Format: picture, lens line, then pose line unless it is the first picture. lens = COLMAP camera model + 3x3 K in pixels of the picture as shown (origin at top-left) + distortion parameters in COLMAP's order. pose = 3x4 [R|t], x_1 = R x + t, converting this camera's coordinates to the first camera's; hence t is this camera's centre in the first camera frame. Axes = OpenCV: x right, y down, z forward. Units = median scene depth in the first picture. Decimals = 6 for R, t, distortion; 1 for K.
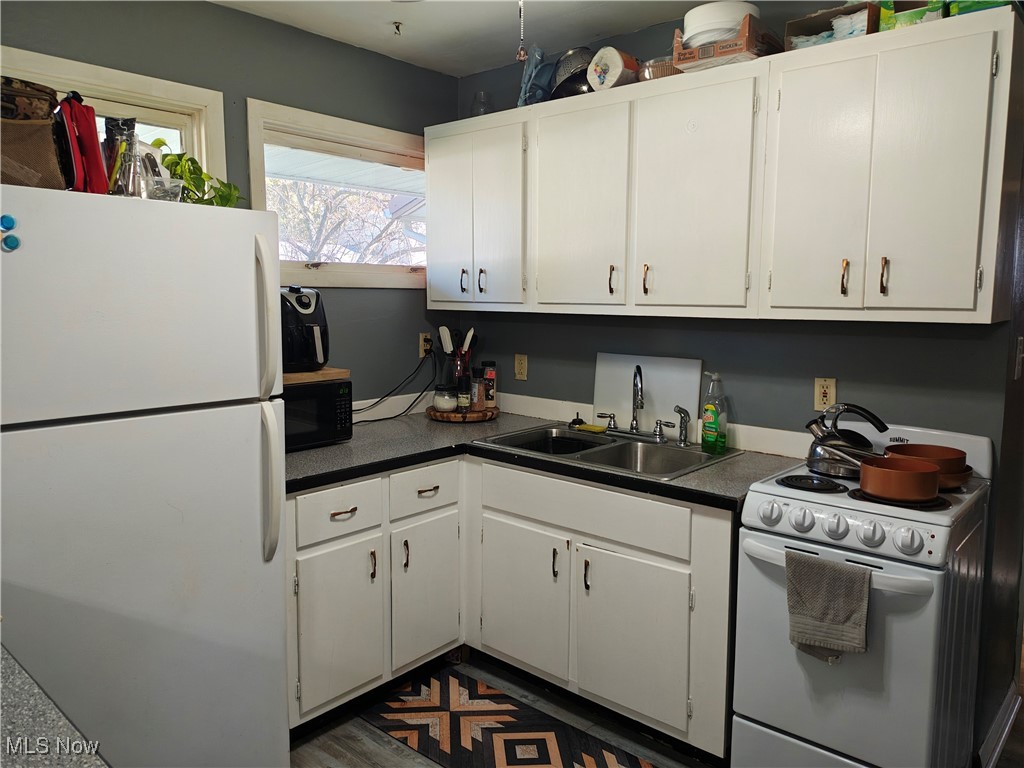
lens RADIAL K [[751.6, 0, 509.0], [0, 751.6, 376.0], [0, 0, 1]] dist [0.069684, -0.088766]
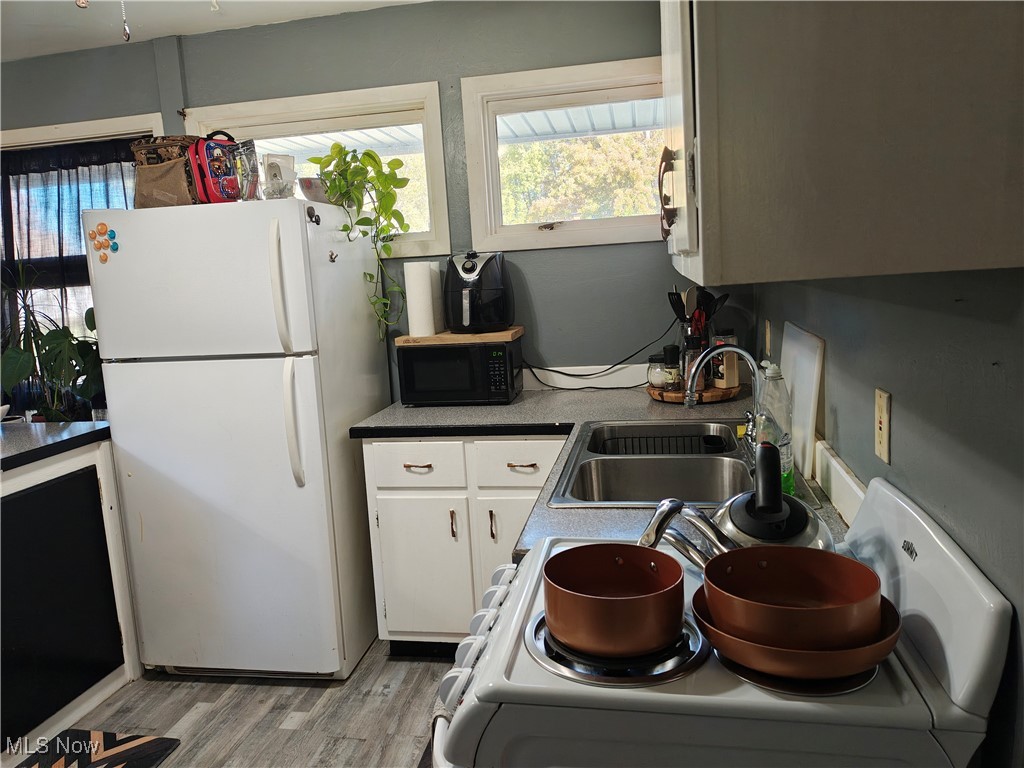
lens RADIAL K [[751.6, 0, 509.0], [0, 751.6, 376.0], [0, 0, 1]] dist [0.069684, -0.088766]
pose [[0.494429, 0.091979, -0.864338, 0.688189], [-0.033040, 0.995656, 0.087054, -0.040146], [0.868590, -0.014484, 0.495320, 0.533457]]
